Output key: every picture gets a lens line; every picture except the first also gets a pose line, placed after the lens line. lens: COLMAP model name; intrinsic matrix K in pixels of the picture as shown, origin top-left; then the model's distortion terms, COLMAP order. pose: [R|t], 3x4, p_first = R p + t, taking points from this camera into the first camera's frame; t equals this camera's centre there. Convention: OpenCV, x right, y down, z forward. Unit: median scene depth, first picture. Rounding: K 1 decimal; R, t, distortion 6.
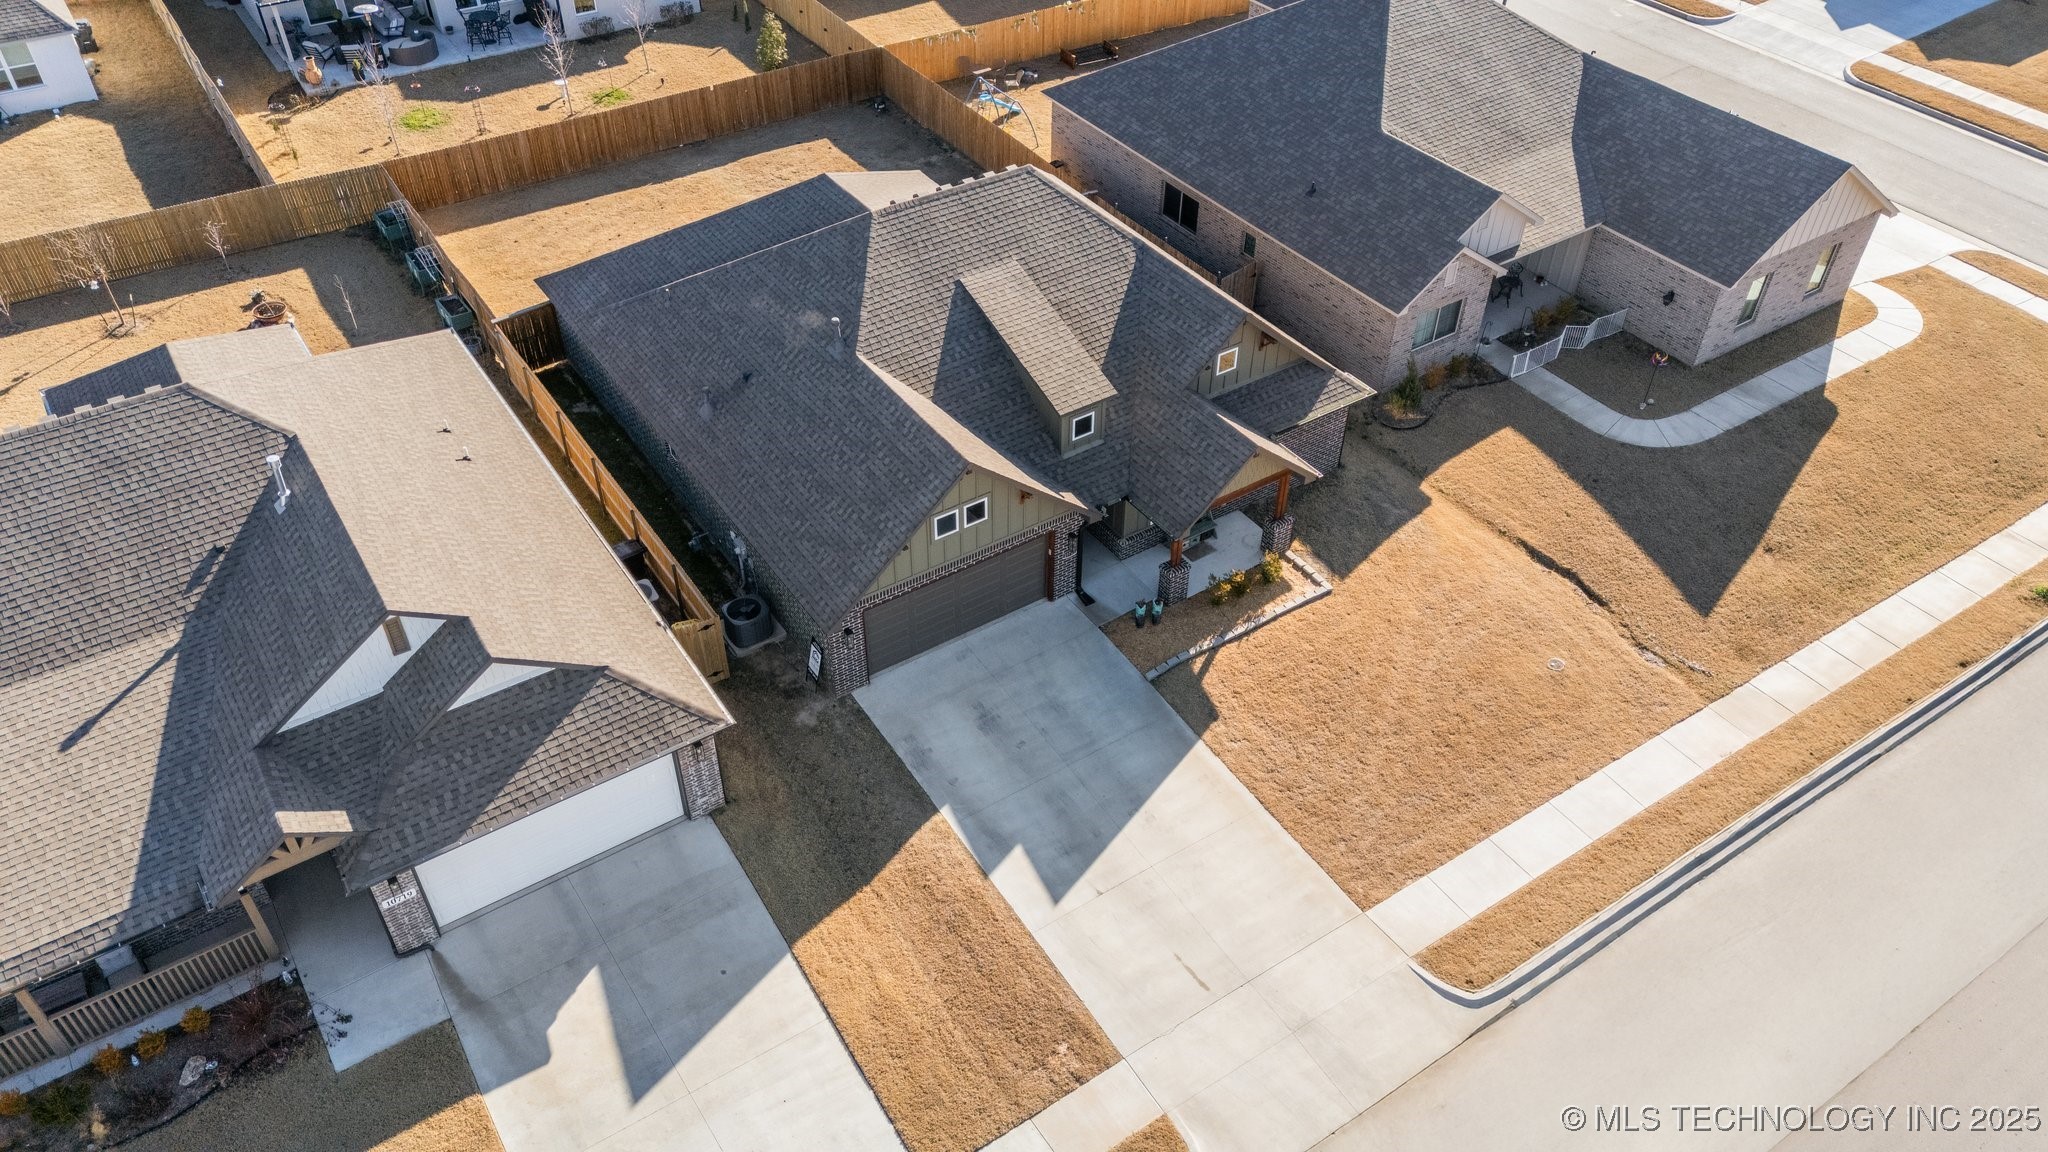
lens RADIAL K [[1497.3, 0, 1024.0], [0, 1497.3, 576.0], [0, 0, 1]] dist [0.076966, -0.069284]
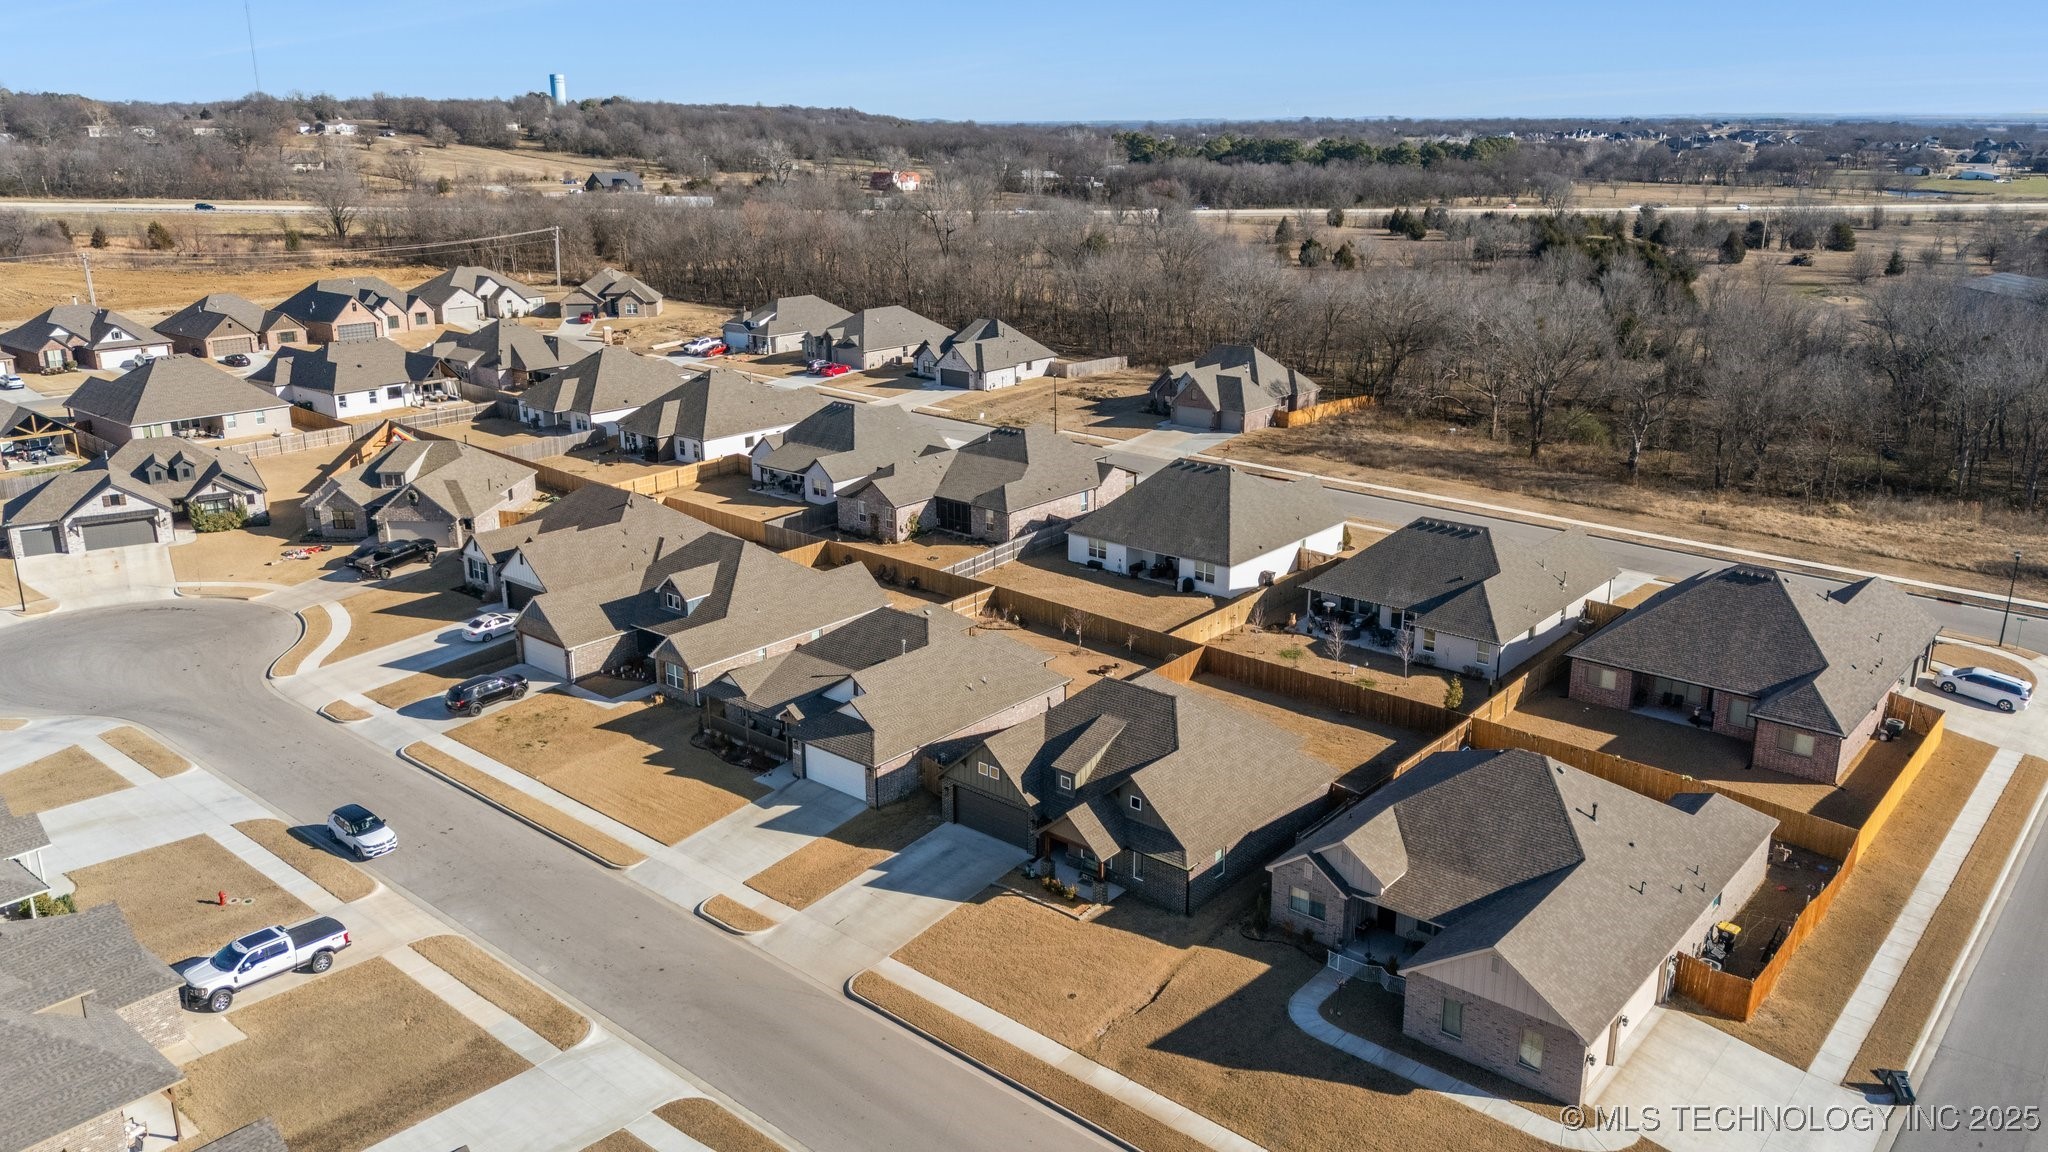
lens RADIAL K [[1497.3, 0, 1024.0], [0, 1497.3, 576.0], [0, 0, 1]] dist [0.076966, -0.069284]
pose [[0.270919, 0.271500, -0.923521, 1.810808], [-0.632331, 0.773563, 0.041918, -0.359343], [0.725782, 0.572615, 0.381251, -0.021522]]
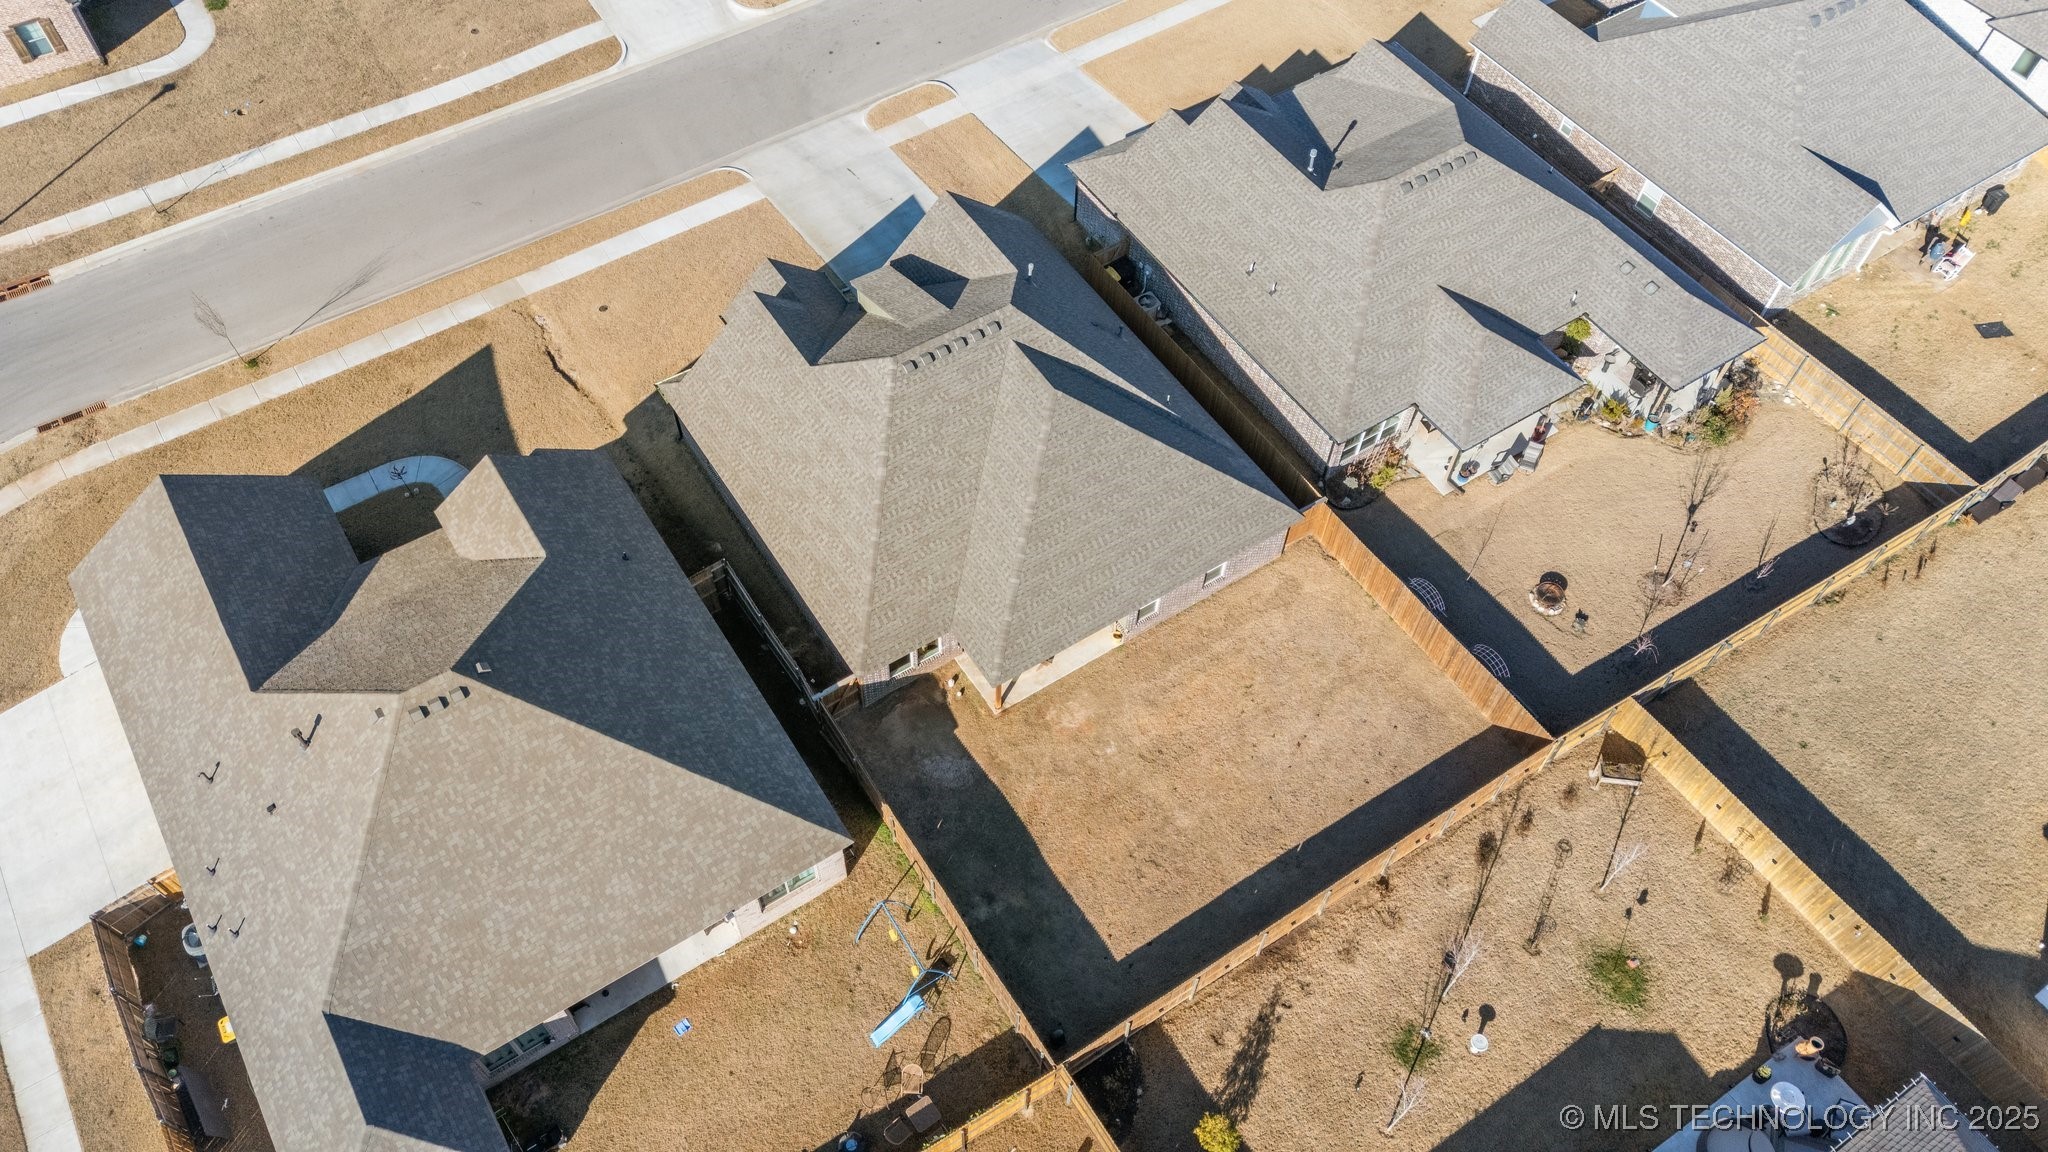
lens RADIAL K [[1451.8, 0, 1024.1], [0, 1451.8, 556.1], [0, 0, 1]] dist [0.084133, -0.067280]
pose [[-0.999706, -0.022313, -0.009439, -0.104665], [-0.006752, -0.117572, 0.993041, -1.551044], [-0.023268, 0.992814, 0.117387, 1.035386]]
